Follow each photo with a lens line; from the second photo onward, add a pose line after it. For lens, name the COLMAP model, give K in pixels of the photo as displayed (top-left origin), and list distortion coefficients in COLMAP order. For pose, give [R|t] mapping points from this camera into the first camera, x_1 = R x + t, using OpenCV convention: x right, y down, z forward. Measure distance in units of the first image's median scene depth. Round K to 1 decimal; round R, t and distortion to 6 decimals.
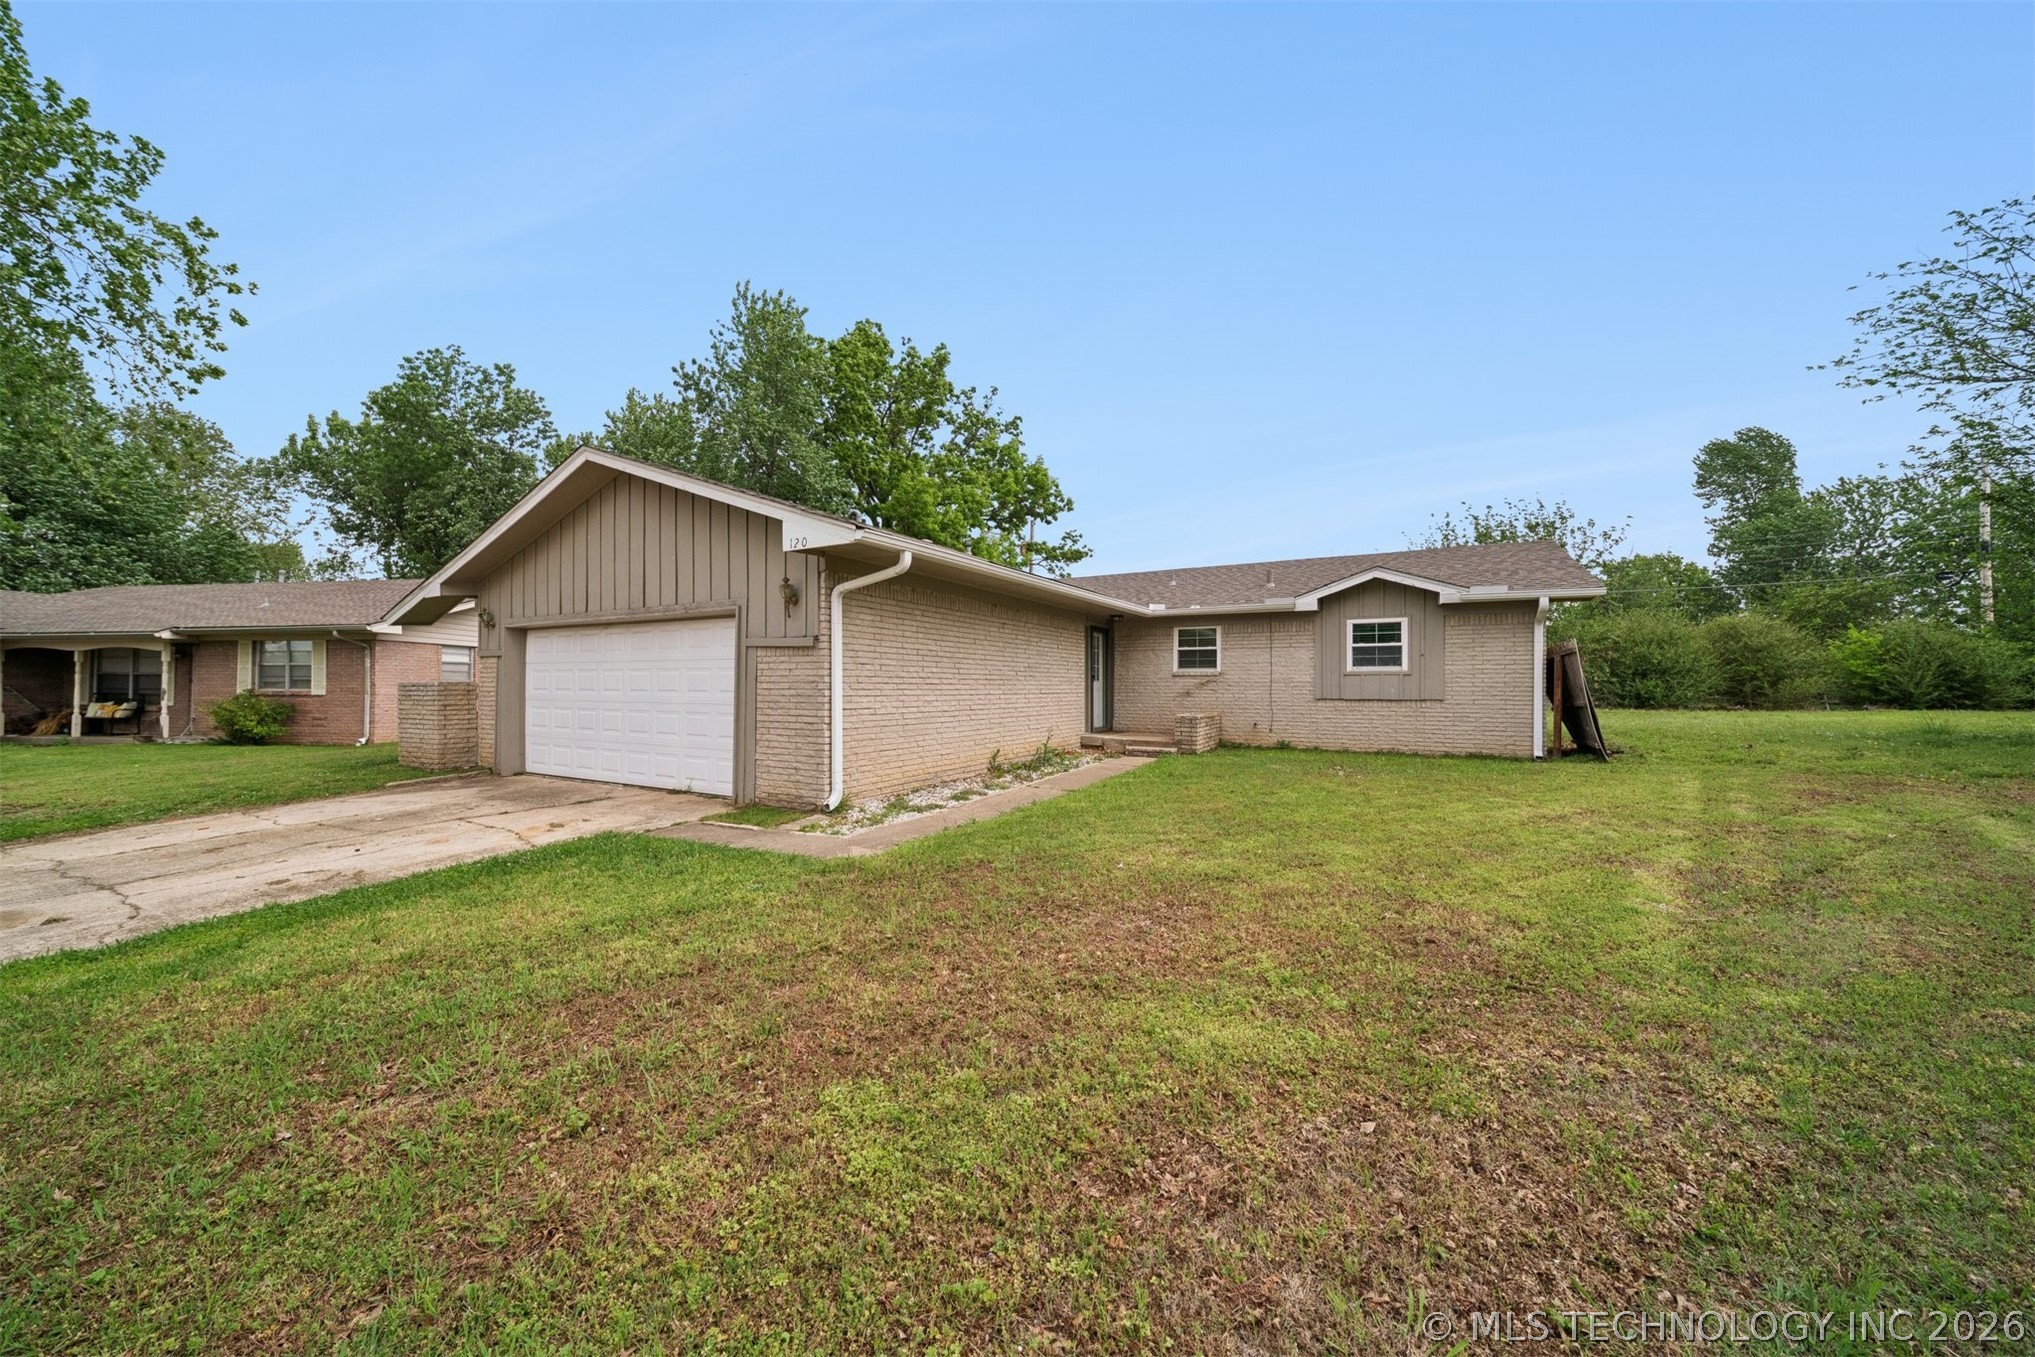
lens RADIAL K [[714.6, 0, 1024.4], [0, 714.6, 684.4], [0, 0, 1]] dist [0.002511, -0.001086]
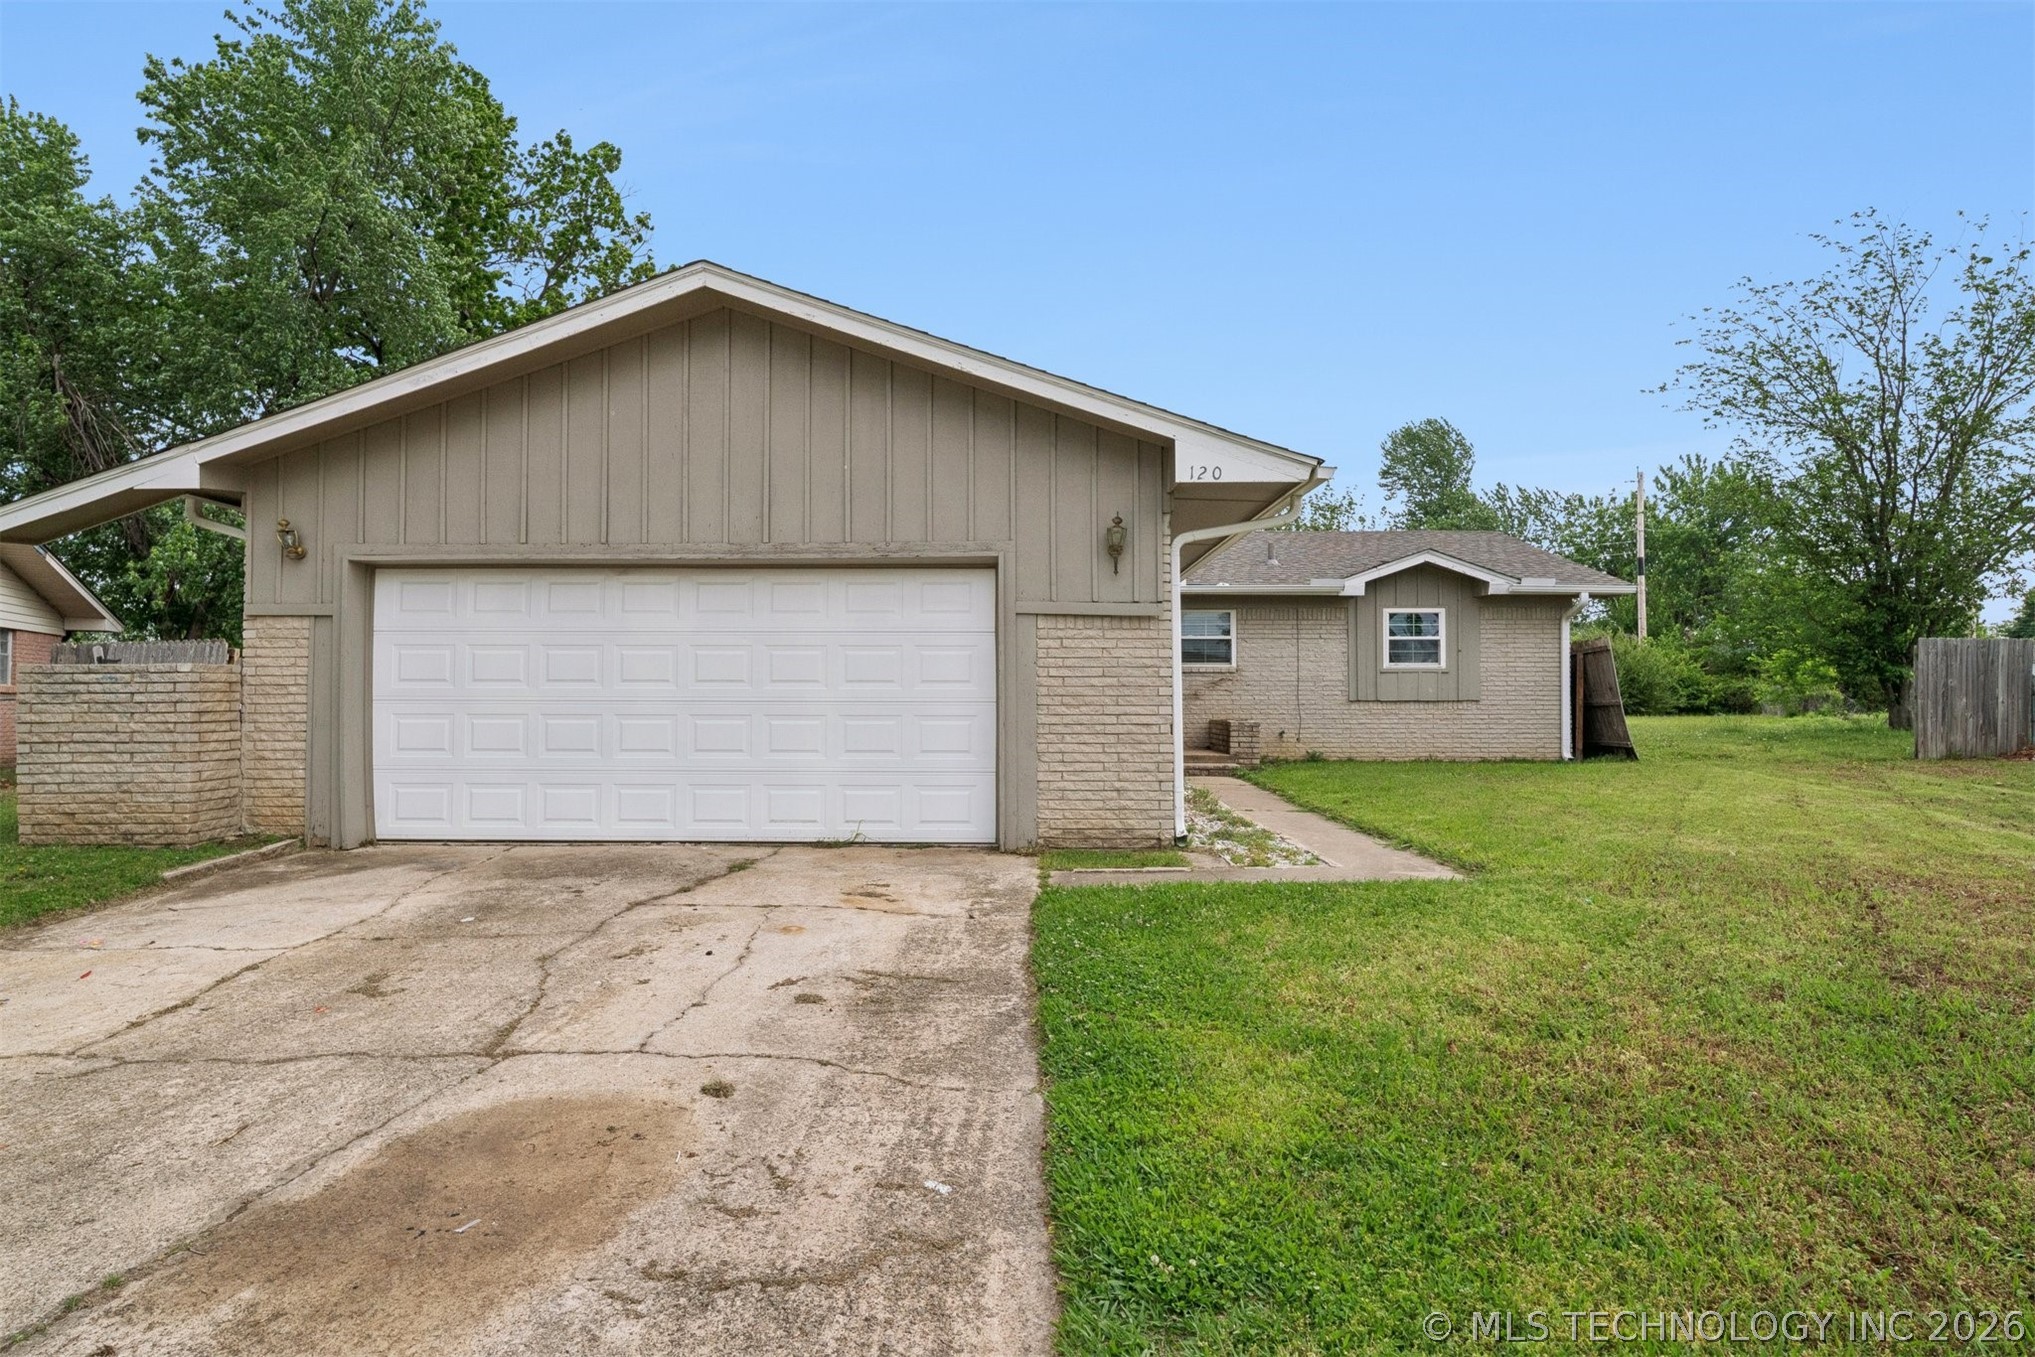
lens RADIAL K [[1080.5, 0, 1013.4], [0, 1080.5, 681.1], [0, 0, 1]] dist [0.002128, -0.000249]
pose [[0.882143, 0.006199, 0.470941, -0.566750], [0.001256, 0.999879, -0.015513, 0.017217], [-0.470981, 0.014276, 0.882028, 0.069968]]
